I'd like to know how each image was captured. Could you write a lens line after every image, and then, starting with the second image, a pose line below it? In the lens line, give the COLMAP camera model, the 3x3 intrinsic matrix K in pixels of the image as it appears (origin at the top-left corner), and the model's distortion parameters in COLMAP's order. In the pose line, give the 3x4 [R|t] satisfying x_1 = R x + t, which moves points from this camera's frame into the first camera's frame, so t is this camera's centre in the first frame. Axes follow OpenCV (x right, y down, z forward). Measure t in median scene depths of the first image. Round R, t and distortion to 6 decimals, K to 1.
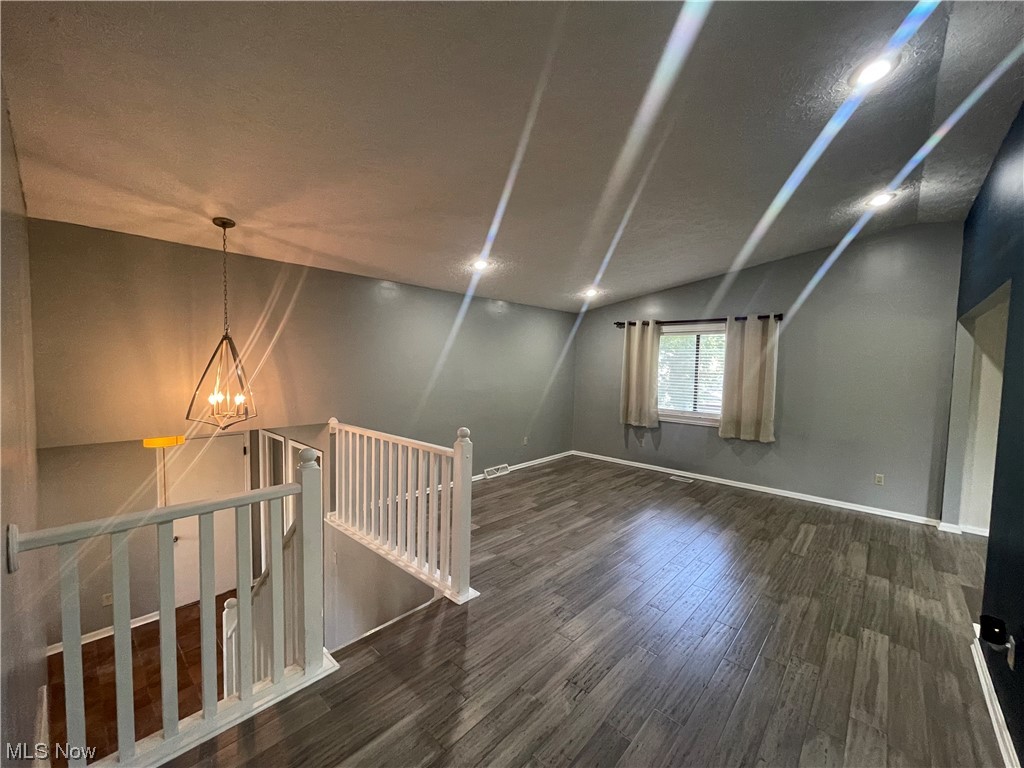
lens RADIAL K [[411.1, 0, 509.3], [0, 411.1, 385.6], [0, 0, 1]] dist [-0.012353, 0.006407]
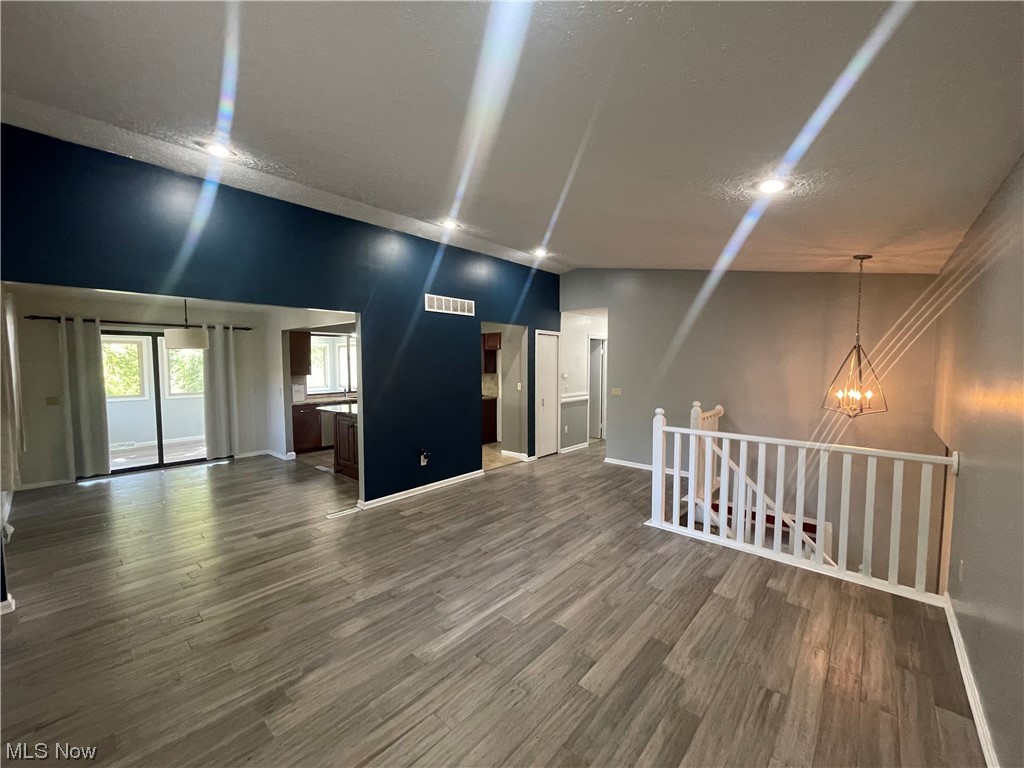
lens RADIAL K [[411.1, 0, 509.3], [0, 411.1, 385.6], [0, 0, 1]] dist [-0.012353, 0.006407]
pose [[-0.999655, -0.018920, -0.018234, 0.359444], [-0.020955, 0.992696, 0.118806, -0.108165], [0.015853, 0.119147, -0.992750, 1.952183]]
